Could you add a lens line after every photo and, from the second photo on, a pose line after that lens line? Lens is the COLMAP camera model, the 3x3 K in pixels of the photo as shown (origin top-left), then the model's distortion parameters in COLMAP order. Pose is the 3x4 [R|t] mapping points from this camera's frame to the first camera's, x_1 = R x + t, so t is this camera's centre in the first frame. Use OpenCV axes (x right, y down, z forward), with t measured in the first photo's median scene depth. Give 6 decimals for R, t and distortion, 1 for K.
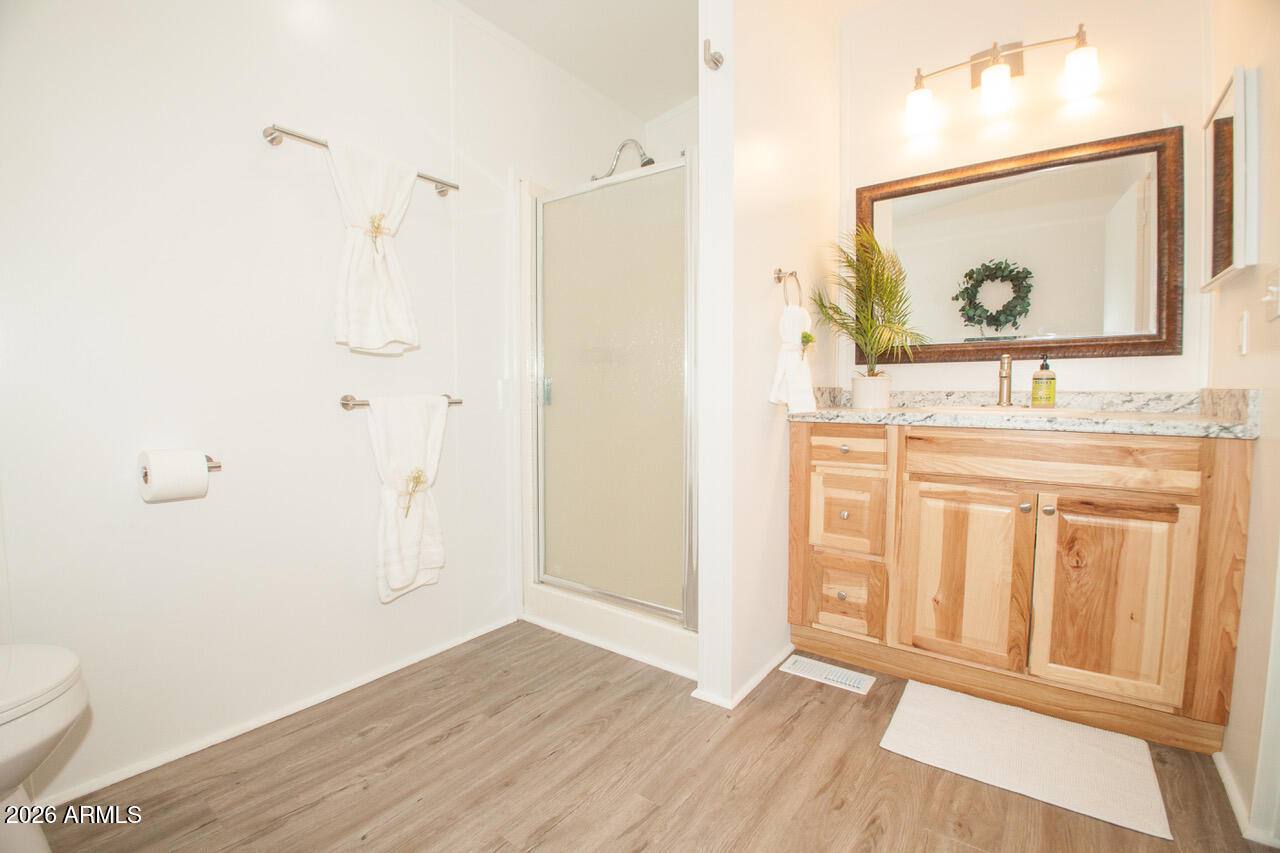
lens RADIAL K [[564.7, 0, 631.6], [0, 564.7, 422.7], [0, 0, 1]] dist [-0.034079, -0.003003]
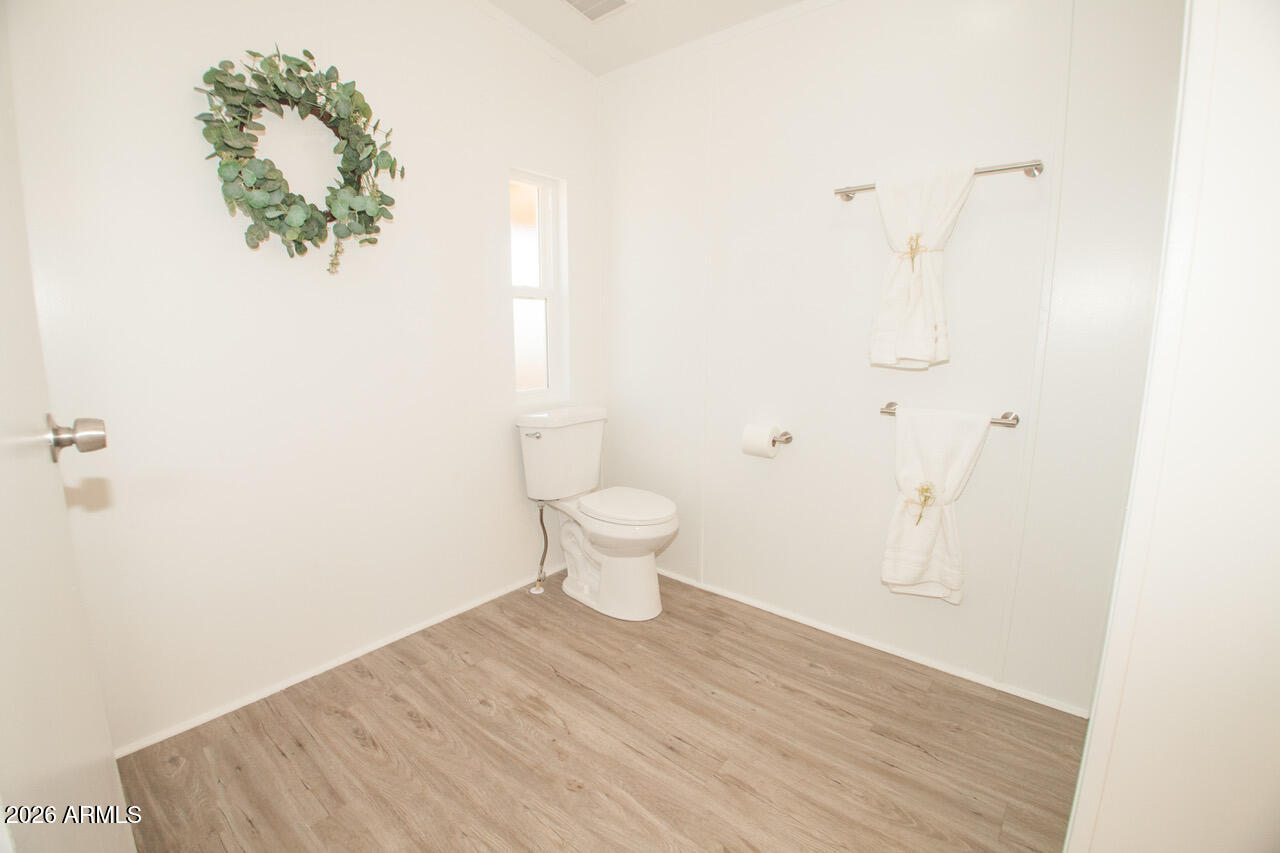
lens RADIAL K [[564.7, 0, 628.3], [0, 564.7, 425.4], [0, 0, 1]] dist [-0.034079, -0.003003]
pose [[-0.063416, 0.165950, -0.984093, 0.652552], [-0.055752, 0.983949, 0.169519, -0.166561], [0.996429, 0.065615, -0.053146, 0.537181]]
